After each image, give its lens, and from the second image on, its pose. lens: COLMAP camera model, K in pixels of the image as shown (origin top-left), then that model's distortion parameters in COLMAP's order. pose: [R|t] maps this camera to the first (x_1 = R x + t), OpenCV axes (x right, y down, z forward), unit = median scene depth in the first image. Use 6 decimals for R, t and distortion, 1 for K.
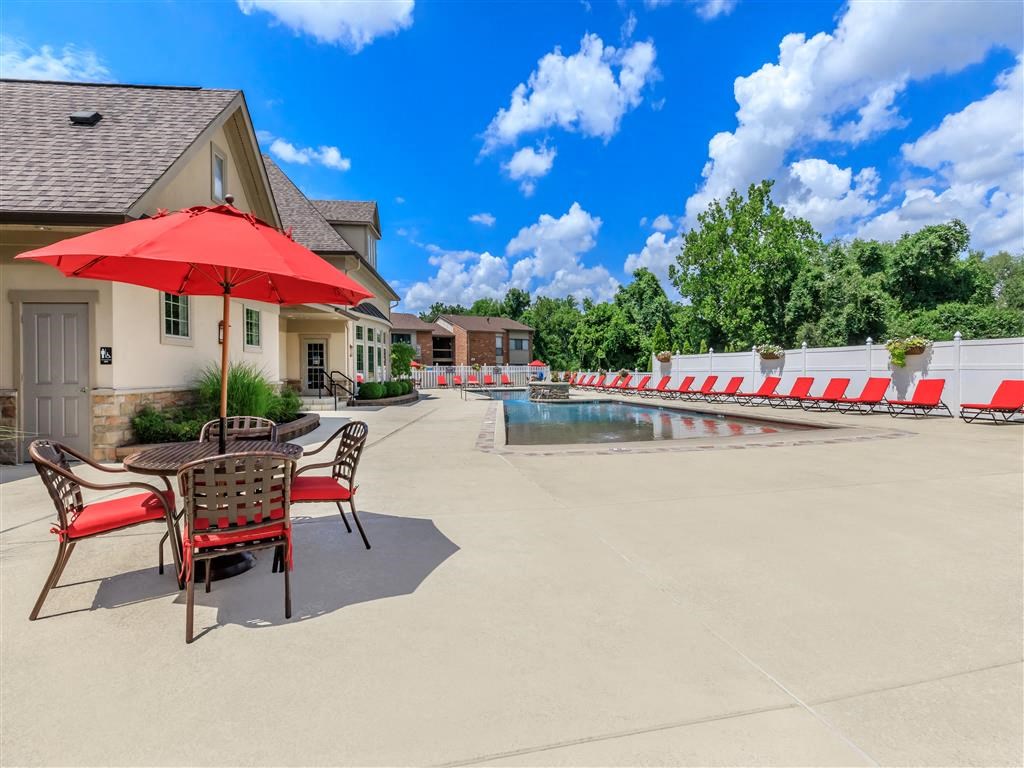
lens RADIAL K [[463.8, 0, 511.9], [0, 463.8, 377.1], [0, 0, 1]] dist [0.001250, -0.000056]
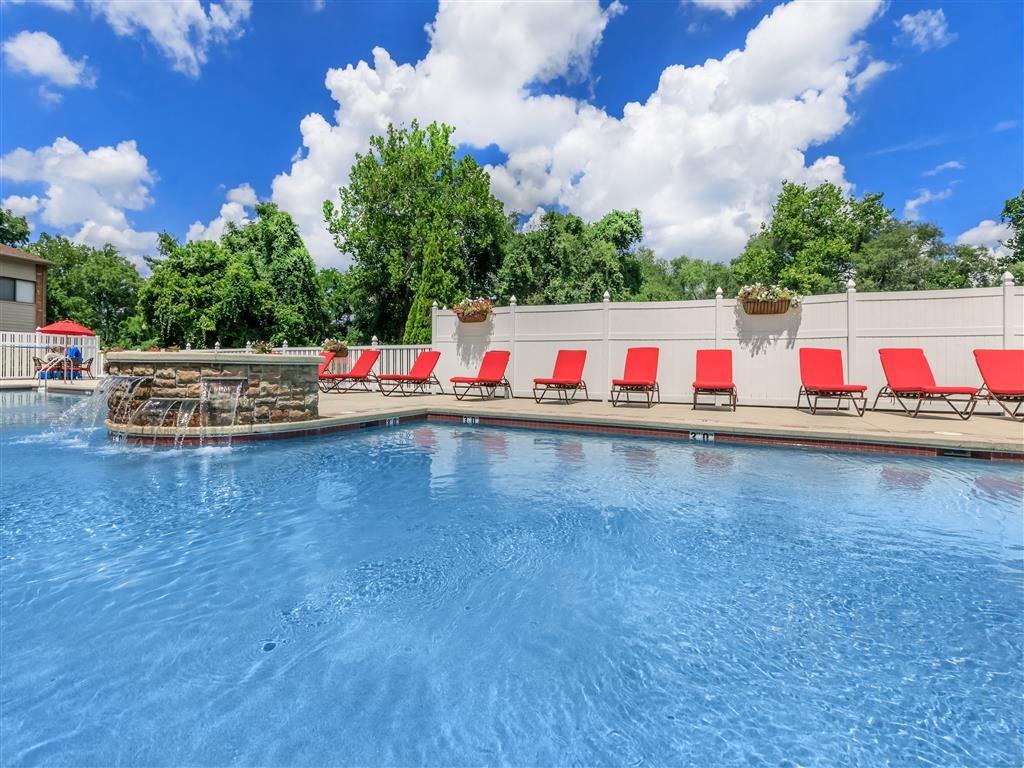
lens RADIAL K [[422.6, 0, 512.9], [0, 422.6, 377.2], [0, 0, 1]] dist [0.000097, -0.020731]
pose [[0.622703, -0.032162, 0.781797, 0.011707], [0.007847, 0.999361, 0.034862, 0.003649], [-0.782419, -0.015574, 0.622558, 0.351047]]
